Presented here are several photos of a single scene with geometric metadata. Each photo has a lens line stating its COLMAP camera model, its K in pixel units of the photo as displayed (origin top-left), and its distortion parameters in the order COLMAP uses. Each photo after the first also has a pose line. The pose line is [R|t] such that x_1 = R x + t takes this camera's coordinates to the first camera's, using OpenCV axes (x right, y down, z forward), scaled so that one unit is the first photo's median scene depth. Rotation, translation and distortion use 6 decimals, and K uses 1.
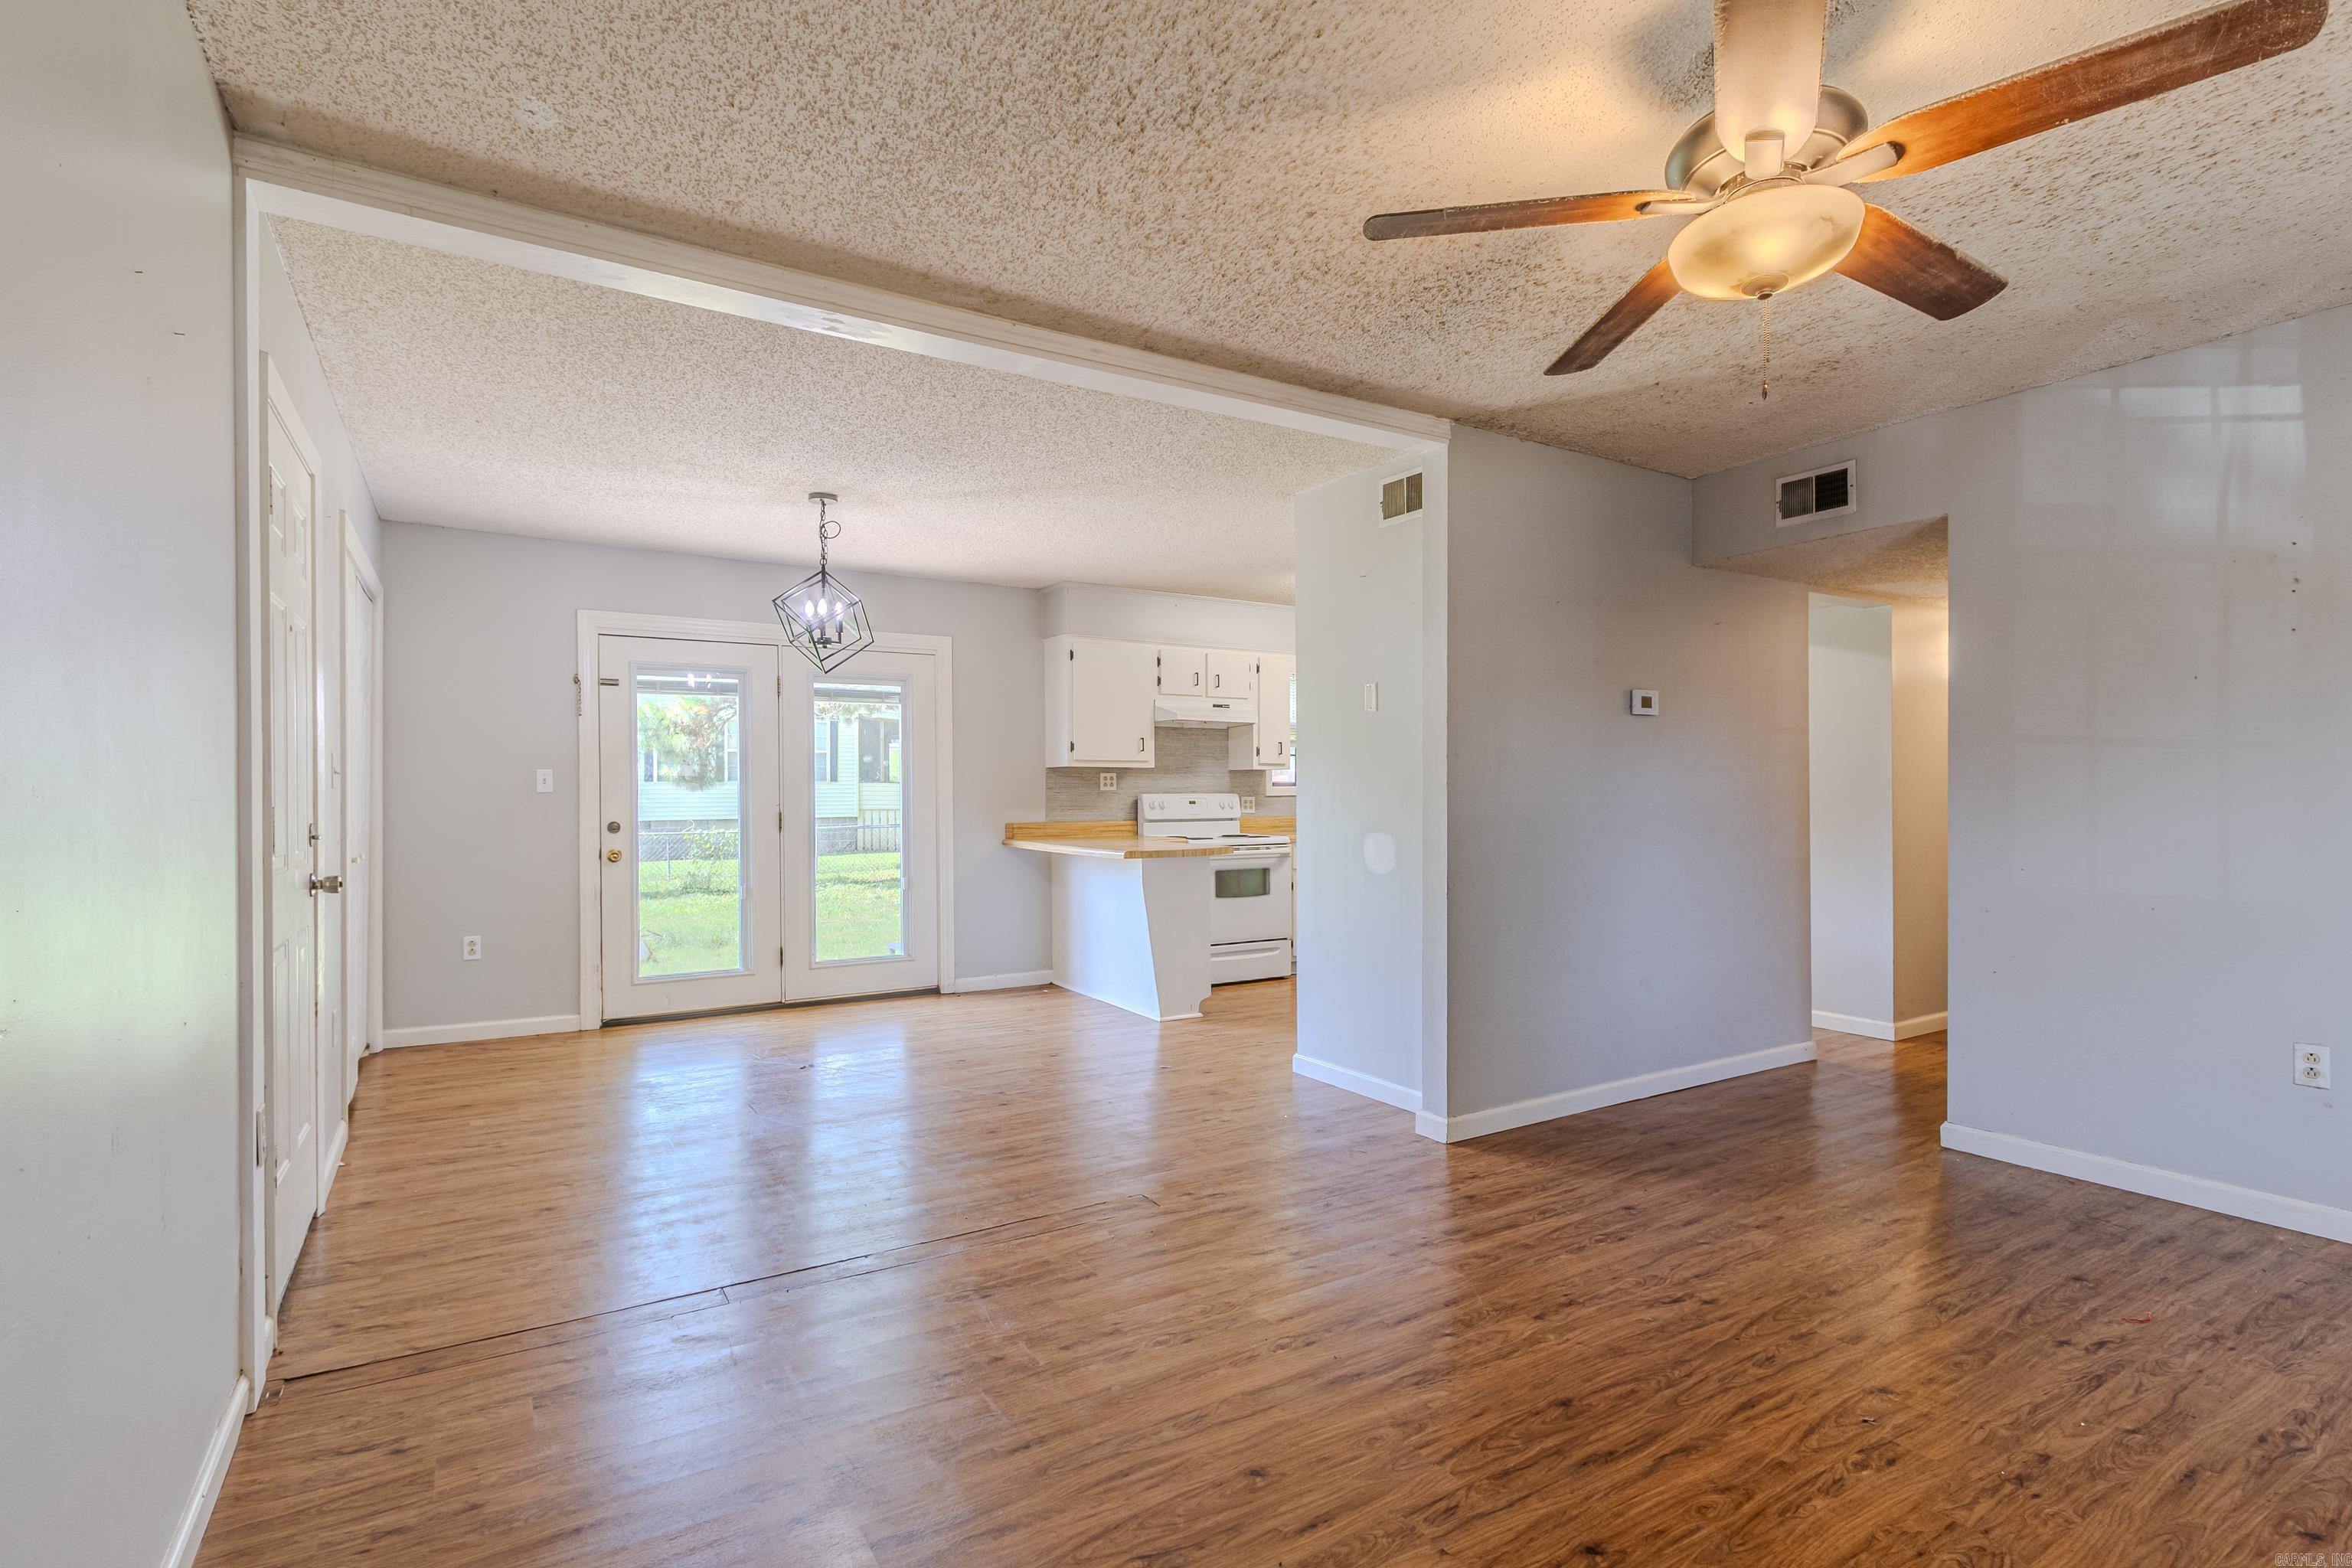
lens RADIAL K [[1121.2, 0, 1176.3], [0, 1121.2, 794.5], [0, 0, 1]] dist [0.009814, -0.000946]
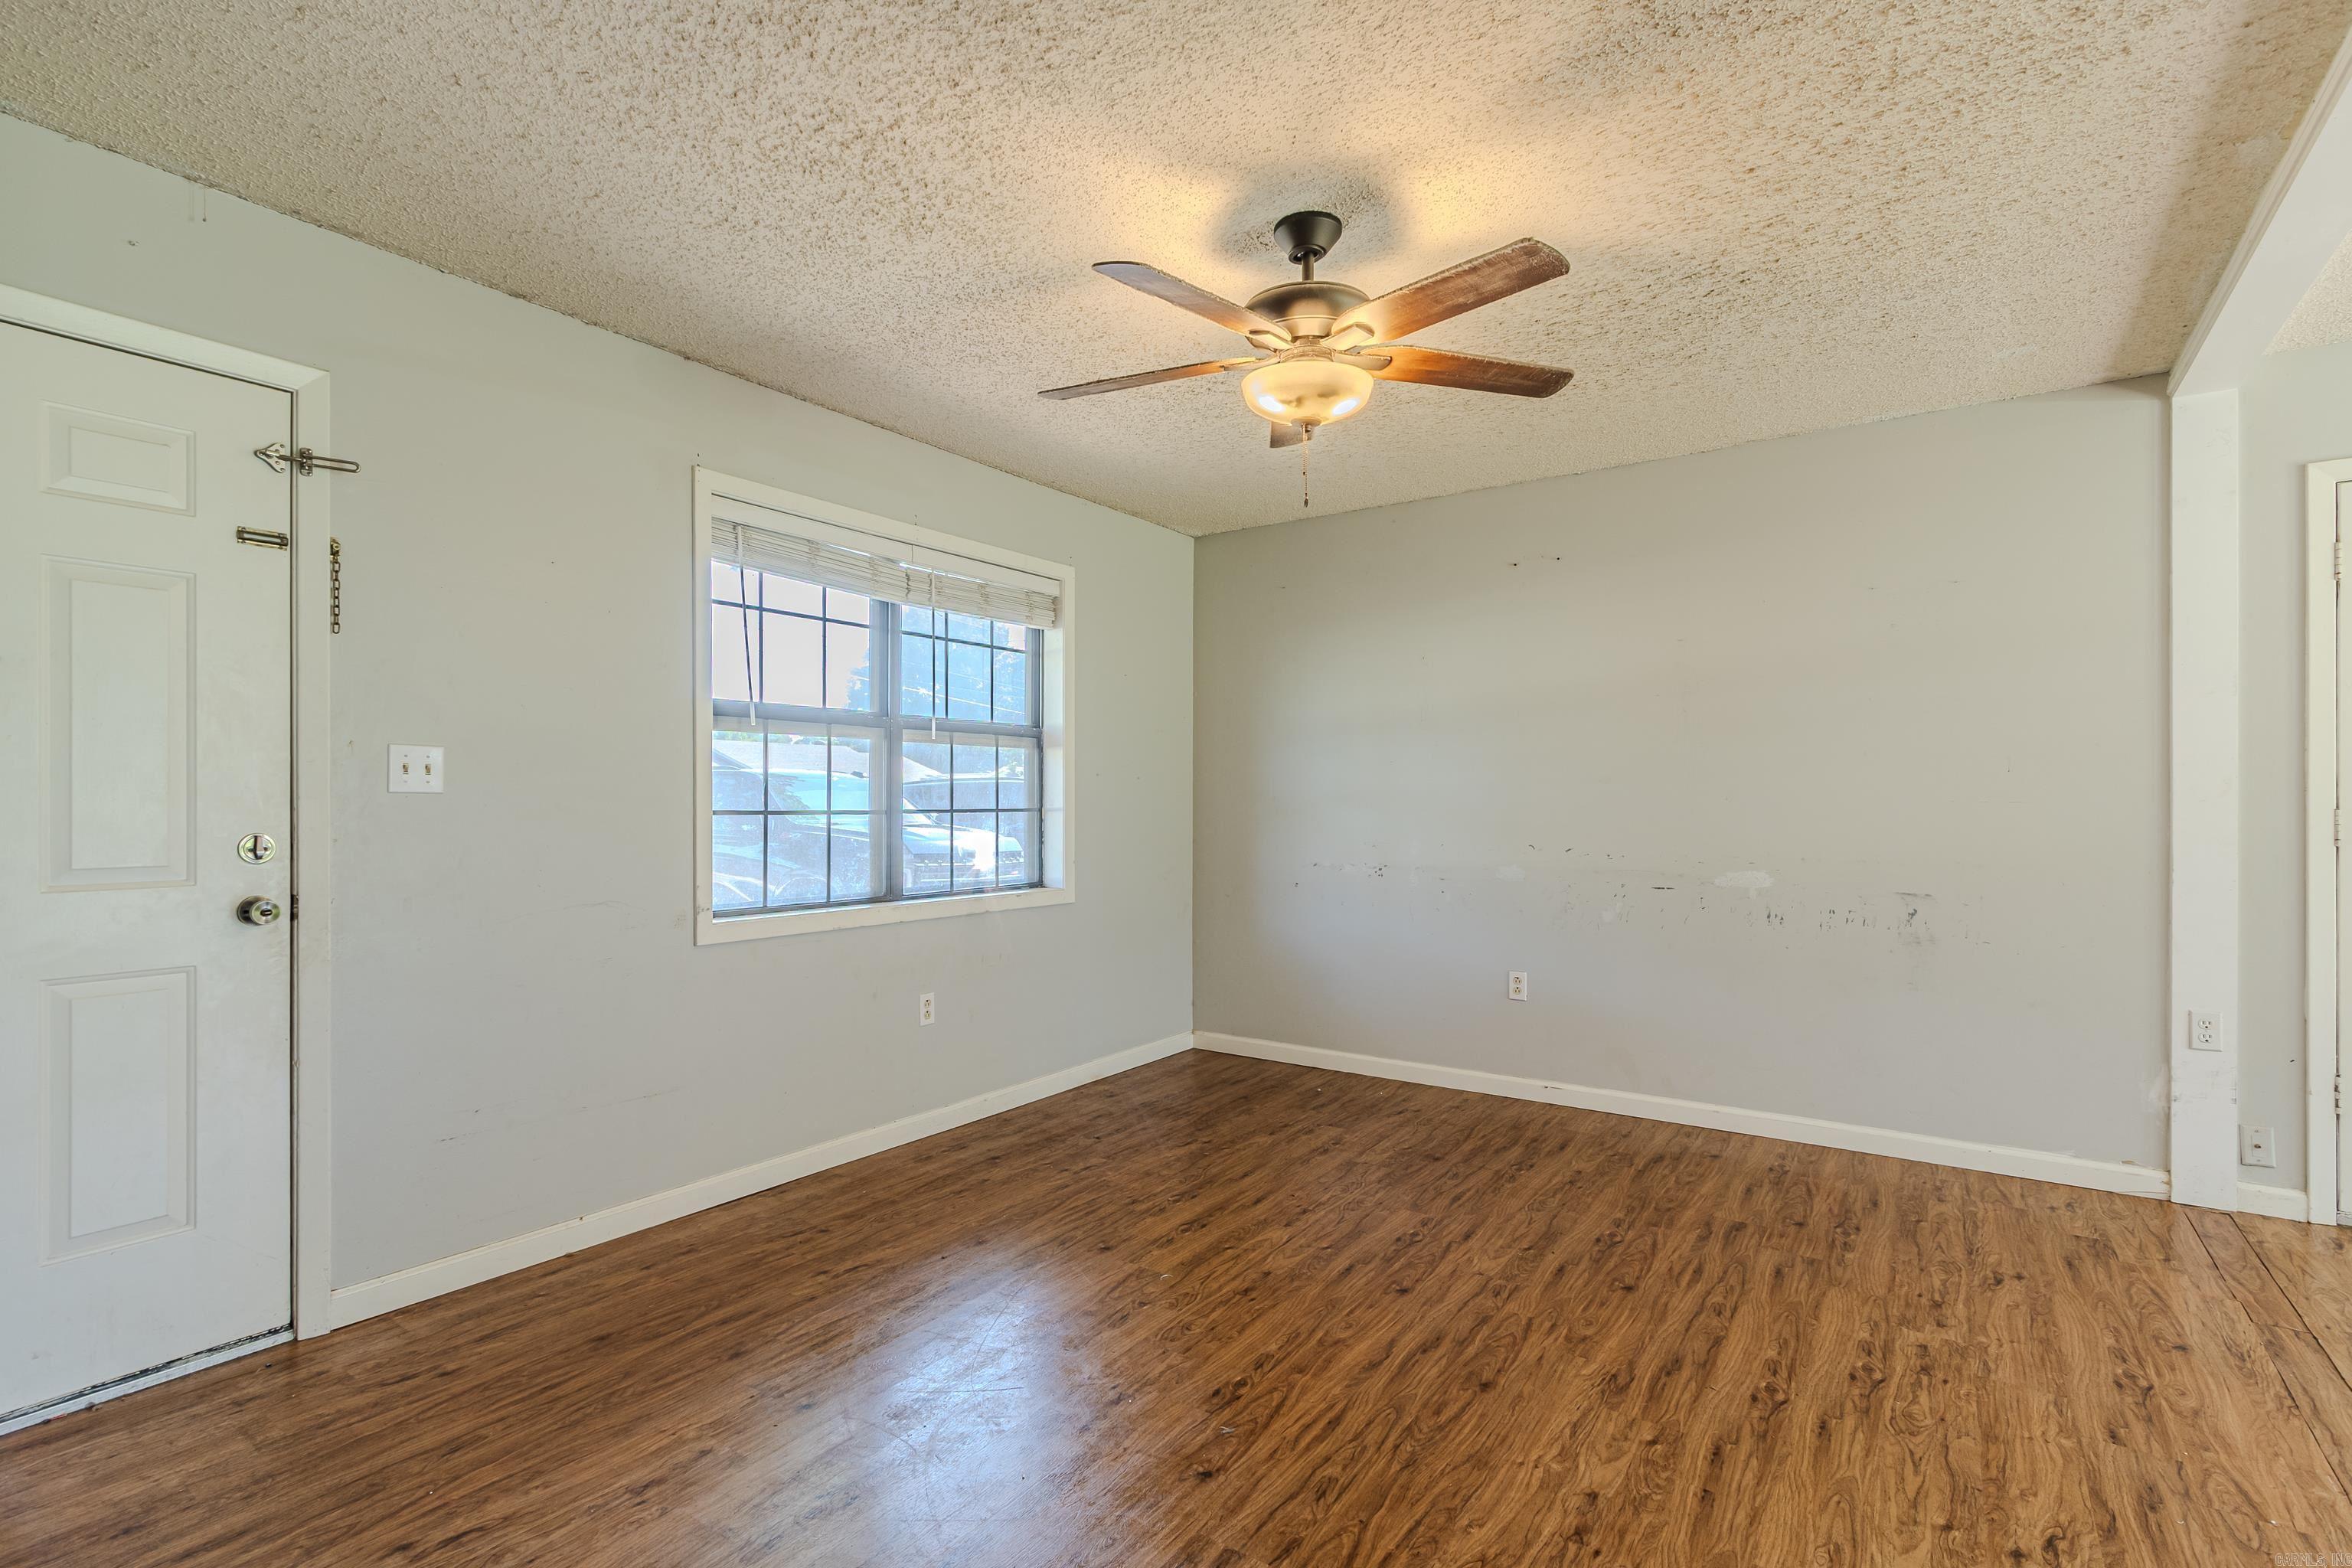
lens RADIAL K [[1092.5, 0, 1163.4], [0, 1092.5, 797.8], [0, 0, 1]] dist [0.009982, -0.004231]
pose [[-0.920567, 0.001862, -0.390580, 0.395147], [0.002405, 0.999997, -0.000903, -0.001193], [0.390577, -0.001770, -0.920569, 0.708623]]
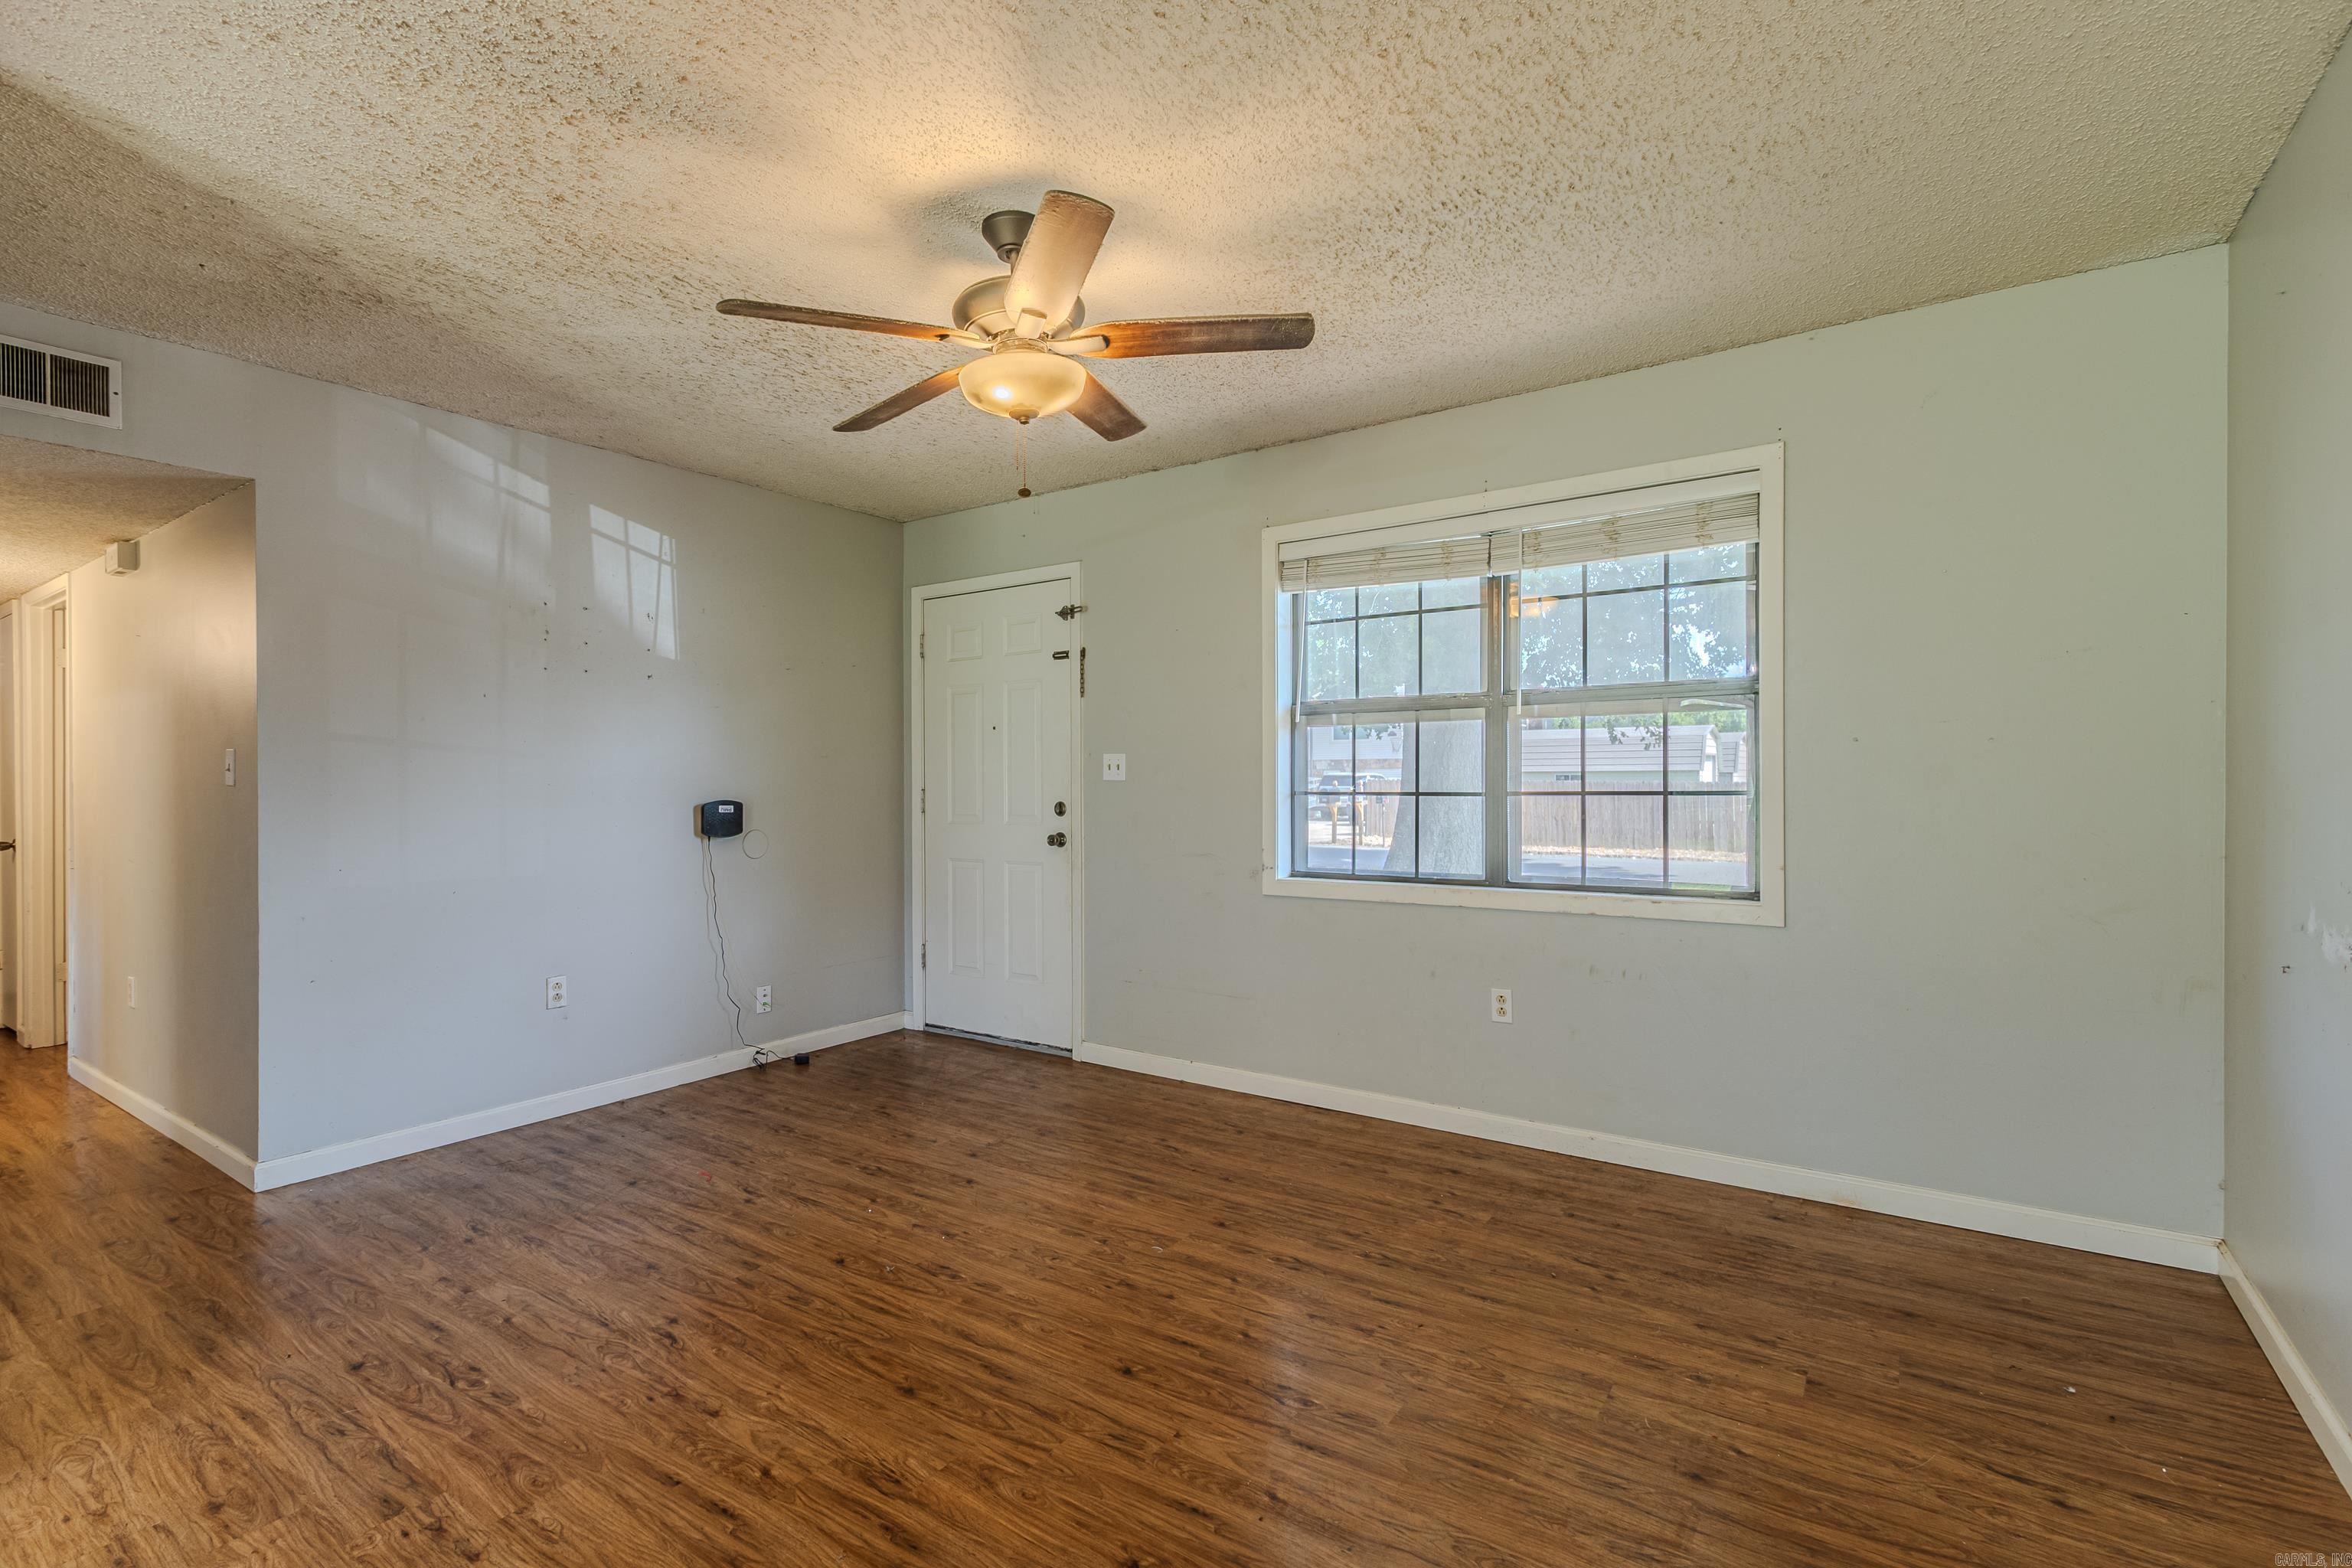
lens RADIAL K [[1092.5, 0, 1124.2], [0, 1092.5, 784.2], [0, 0, 1]] dist [0.009982, -0.004231]
pose [[-0.375837, 0.005833, 0.926667, -0.249774], [0.008726, 0.999958, -0.002755, 0.000693], [-0.926645, 0.007051, -0.375872, 0.462018]]
